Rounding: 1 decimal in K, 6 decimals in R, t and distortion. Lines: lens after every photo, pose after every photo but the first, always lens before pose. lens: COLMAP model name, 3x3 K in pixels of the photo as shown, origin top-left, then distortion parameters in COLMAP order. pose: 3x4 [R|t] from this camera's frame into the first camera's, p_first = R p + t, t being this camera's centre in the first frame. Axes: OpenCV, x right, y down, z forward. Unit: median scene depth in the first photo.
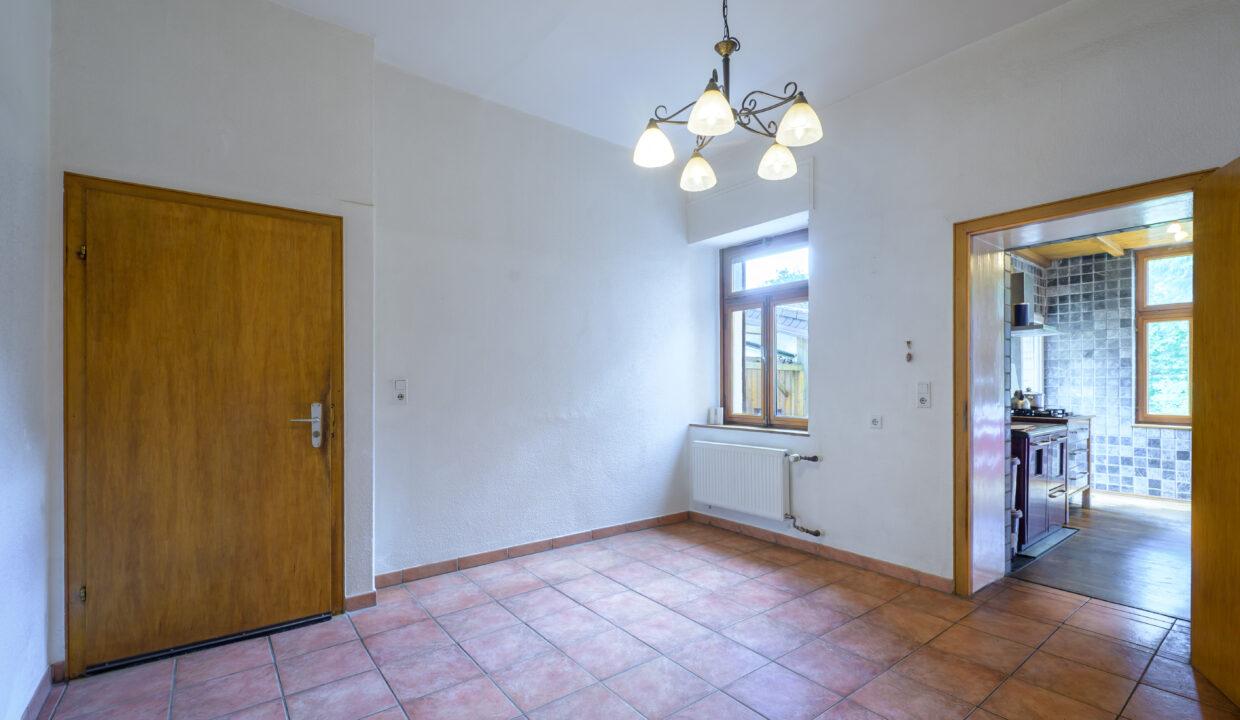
lens RADIAL K [[544.9, 0, 621.4], [0, 544.9, 376.8], [0, 0, 1]] dist [0.000458, 0.000048]
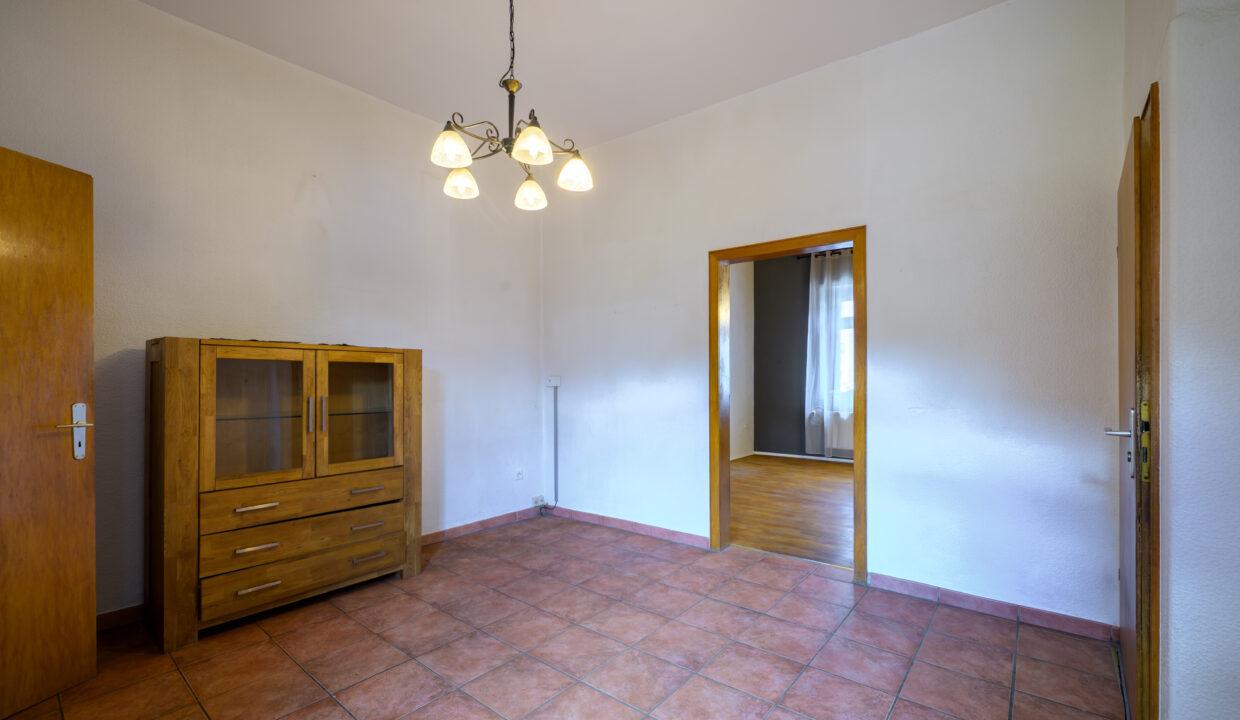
lens RADIAL K [[530.8, 0, 618.4], [0, 530.8, 372.1], [0, 0, 1]] dist [-0.000388, -0.000057]
pose [[-0.969086, 0.006199, -0.246645, 0.227547], [0.007208, 0.999969, -0.003187, 0.003317], [0.246618, -0.004867, -0.969101, 1.921755]]
